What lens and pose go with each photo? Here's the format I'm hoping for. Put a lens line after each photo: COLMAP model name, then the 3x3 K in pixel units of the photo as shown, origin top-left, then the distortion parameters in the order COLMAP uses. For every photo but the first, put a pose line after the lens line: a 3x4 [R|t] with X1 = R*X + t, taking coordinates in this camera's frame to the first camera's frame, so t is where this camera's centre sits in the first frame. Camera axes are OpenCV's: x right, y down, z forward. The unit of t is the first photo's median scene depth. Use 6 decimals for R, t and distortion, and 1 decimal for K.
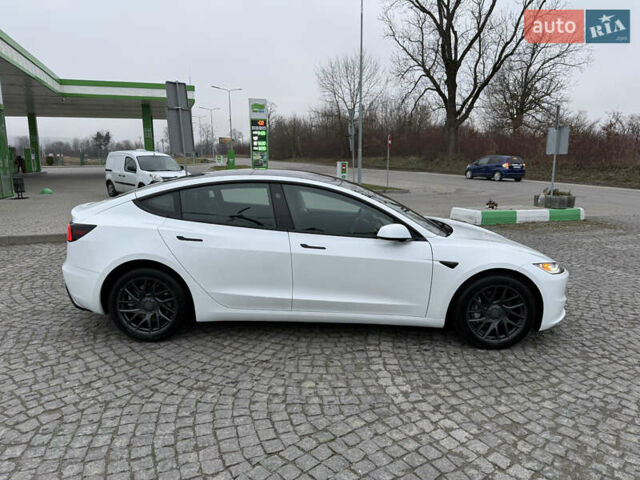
lens RADIAL K [[449.1, 0, 317.9], [0, 449.1, 238.8], [0, 0, 1]] dist [0.036743, -0.049989]
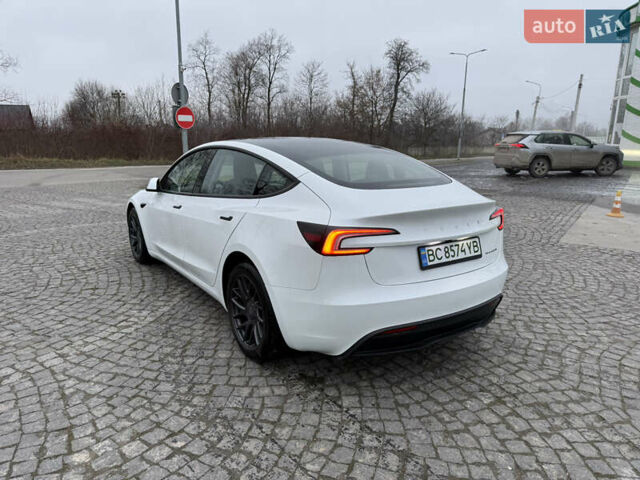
lens RADIAL K [[449.1, 0, 320.0], [0, 449.1, 237.0], [0, 0, 1]] dist [0.036743, -0.049989]
pose [[-0.583482, -0.188532, 0.789940, -1.024080], [0.131793, 0.937806, 0.321171, -0.290531], [-0.801361, 0.291506, -0.522346, 1.722145]]
